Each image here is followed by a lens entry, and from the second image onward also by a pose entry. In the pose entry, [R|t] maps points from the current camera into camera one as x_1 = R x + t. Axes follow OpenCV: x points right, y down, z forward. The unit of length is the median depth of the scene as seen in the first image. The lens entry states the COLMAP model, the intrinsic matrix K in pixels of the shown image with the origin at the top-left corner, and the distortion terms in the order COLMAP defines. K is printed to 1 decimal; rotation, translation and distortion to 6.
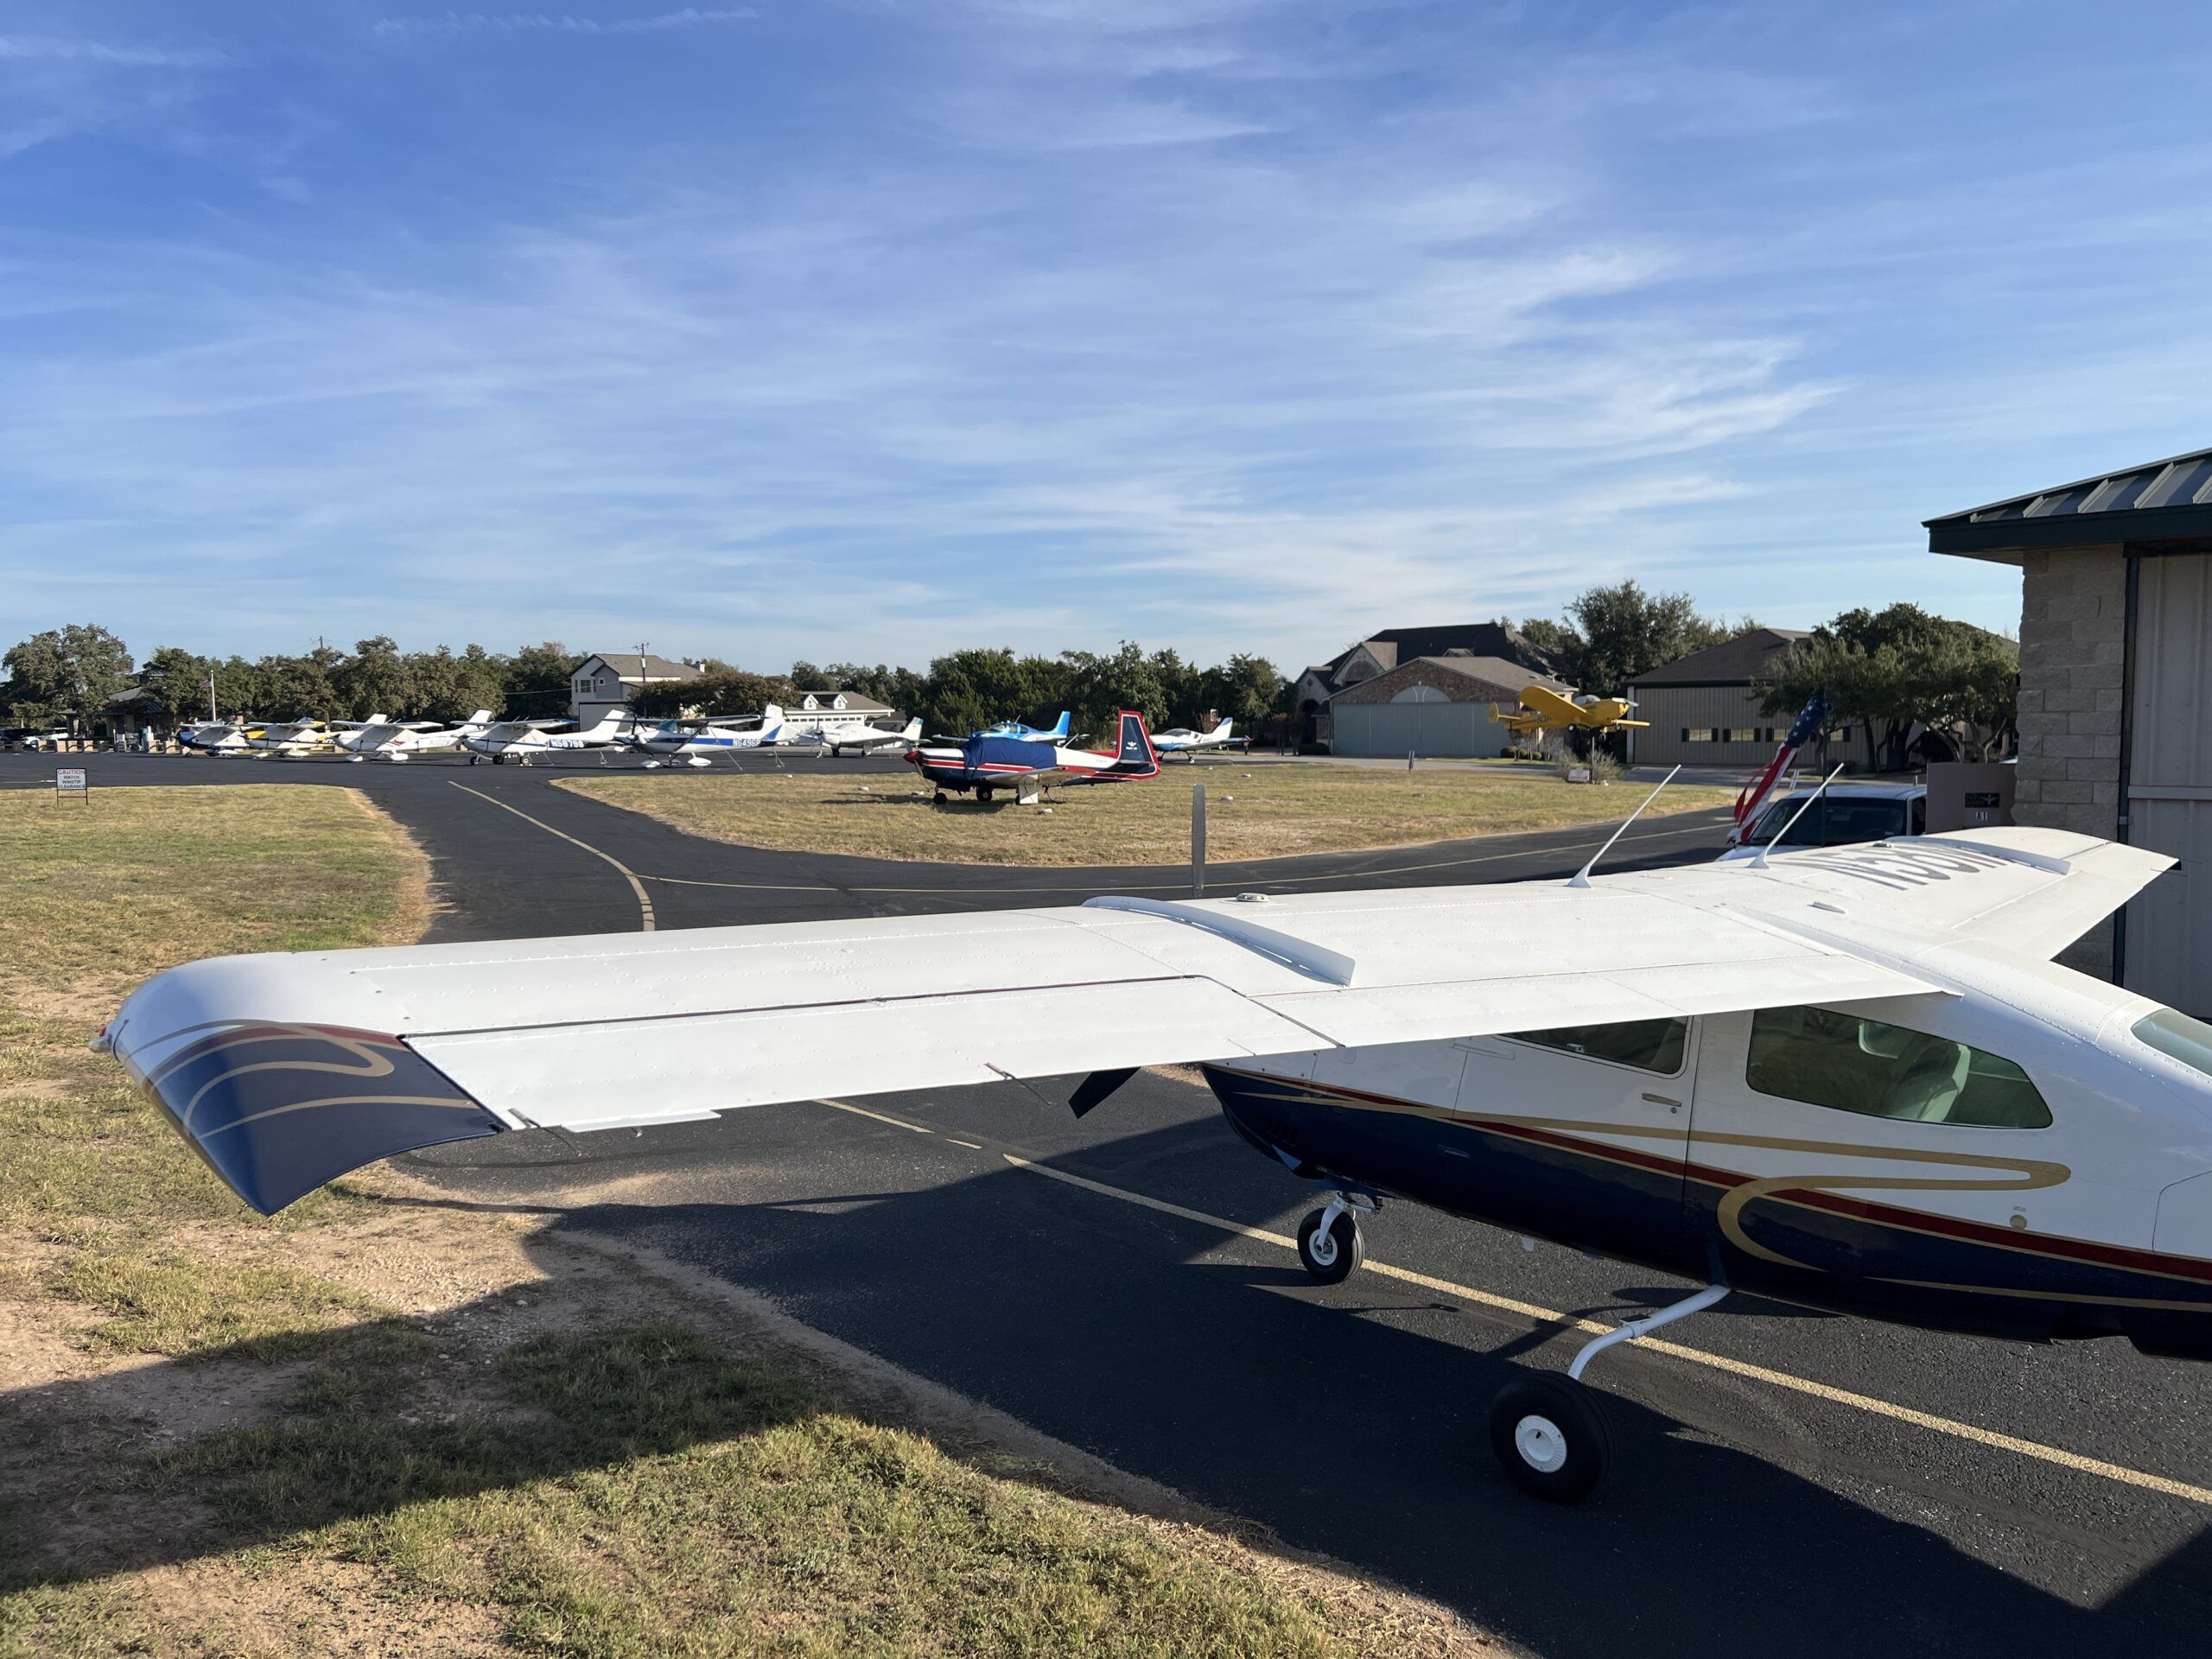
lens RADIAL K [[1667.8, 0, 1084.9], [0, 1667.8, 825.5], [0, 0, 1]] dist [0.052528, -0.059623]
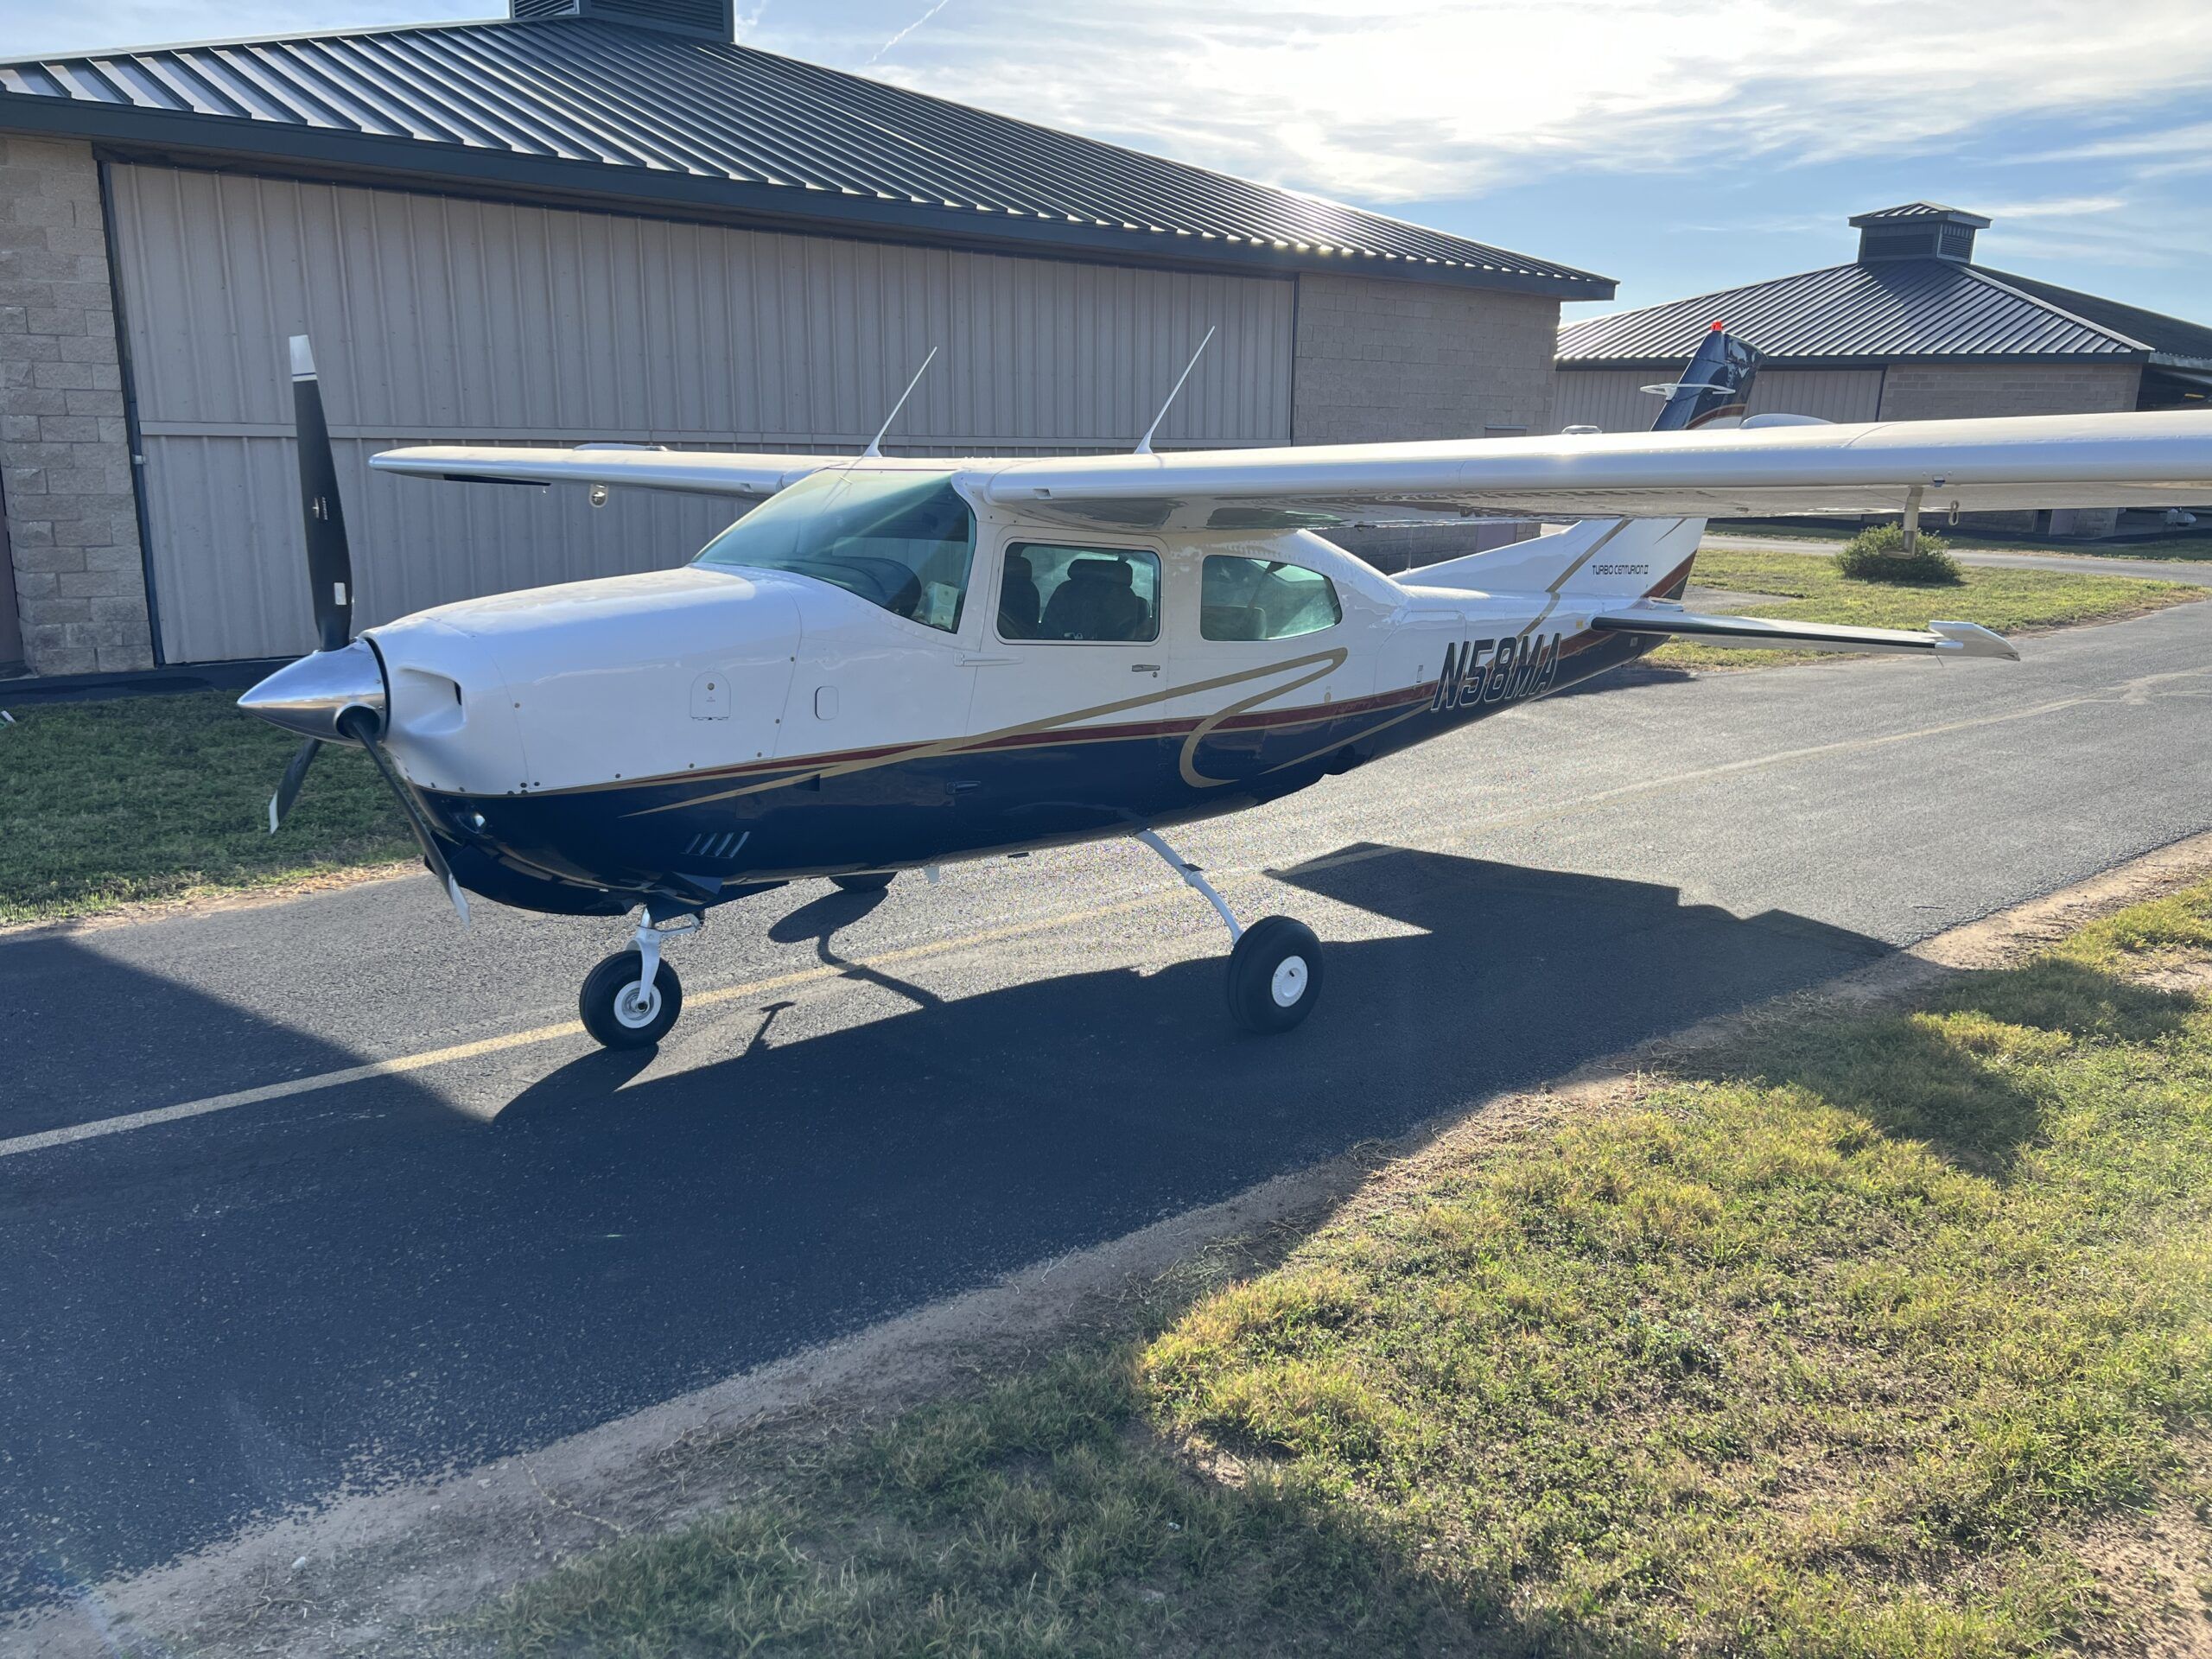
lens RADIAL K [[1667.8, 0, 1094.9], [0, 1667.8, 827.0], [0, 0, 1]] dist [0.052528, -0.059623]
pose [[0.086097, -0.223884, 0.970805, -0.150635], [0.044745, 0.974309, 0.220724, 0.006644], [-0.995281, 0.024435, 0.093903, 0.206179]]
